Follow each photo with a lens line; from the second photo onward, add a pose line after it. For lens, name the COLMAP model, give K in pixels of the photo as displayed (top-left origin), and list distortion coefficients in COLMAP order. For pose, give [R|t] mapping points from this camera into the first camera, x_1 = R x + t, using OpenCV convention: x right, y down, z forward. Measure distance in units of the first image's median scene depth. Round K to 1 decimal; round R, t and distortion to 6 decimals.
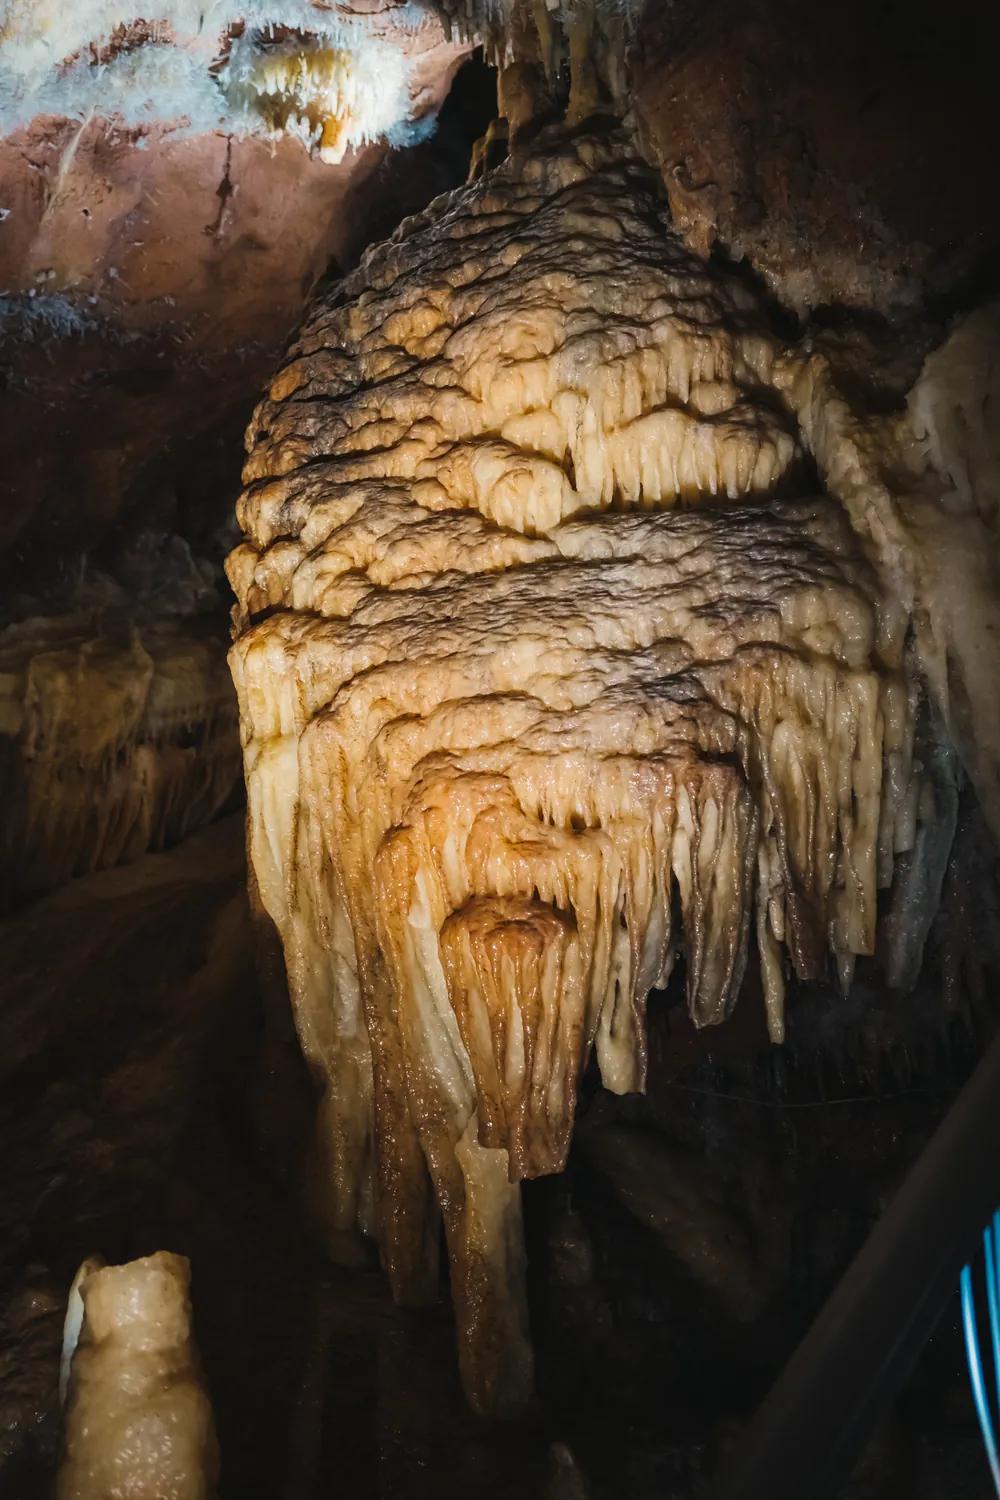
lens RADIAL K [[1212.7, 0, 498.1], [0, 1212.7, 754.5], [0, 0, 1]] dist [0.016699, -0.021681]
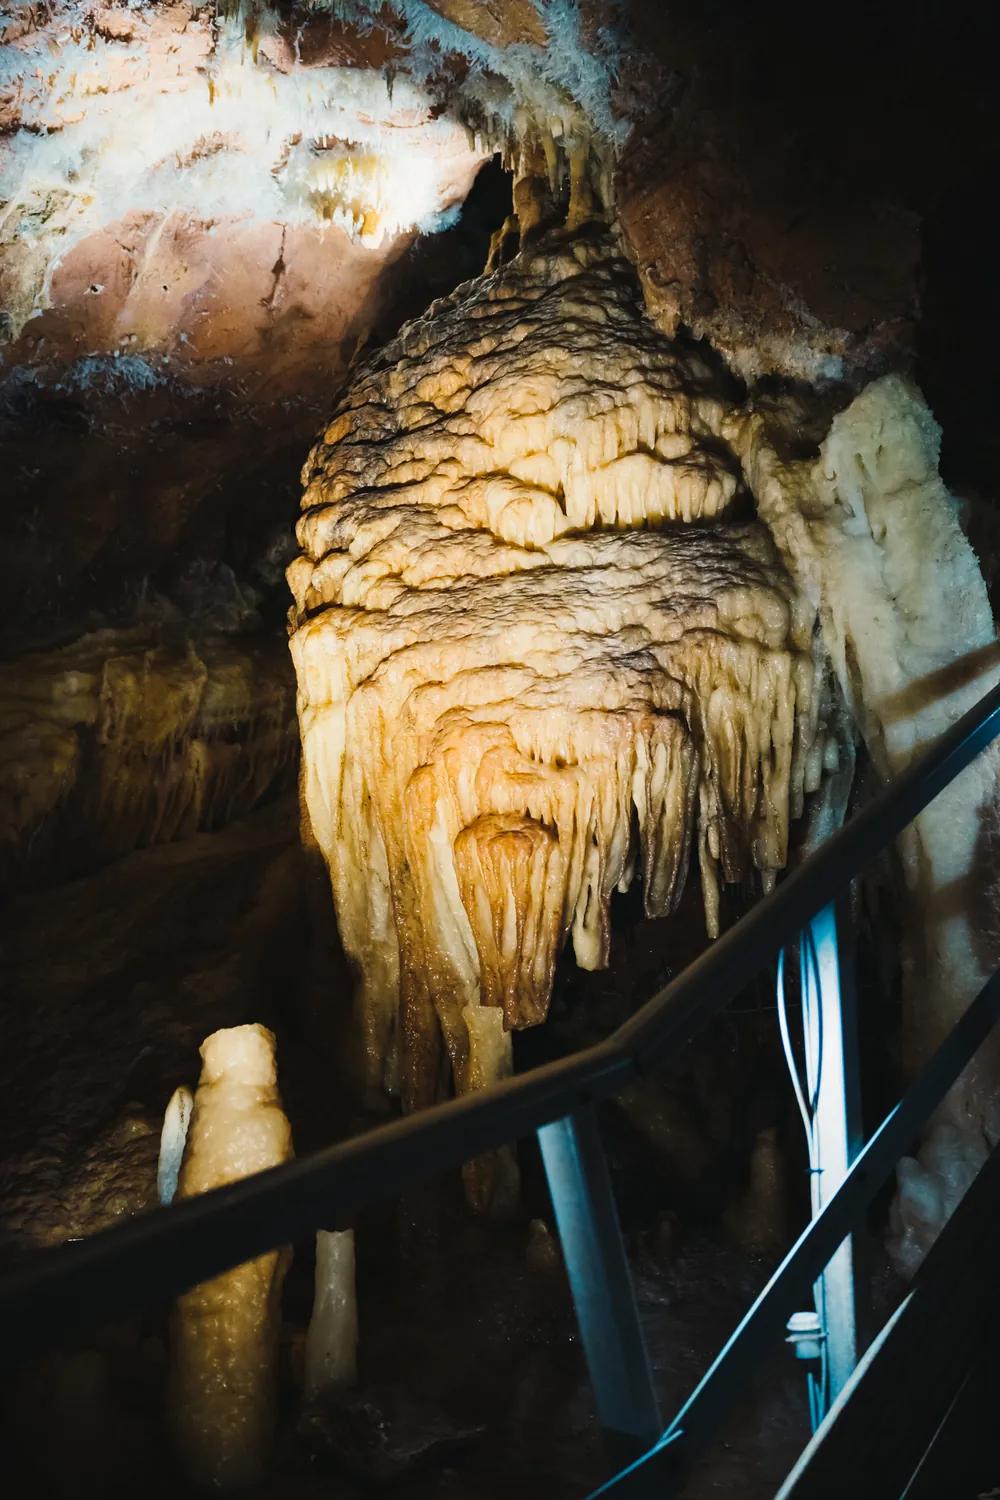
lens RADIAL K [[1212.7, 0, 493.3], [0, 1212.7, 747.2], [0, 0, 1]] dist [0.016699, -0.021681]
pose [[0.999772, 0.017546, -0.012129, 0.007000], [-0.018108, 0.998687, -0.047920, 0.087408], [0.011272, 0.048128, 0.998778, -0.261718]]
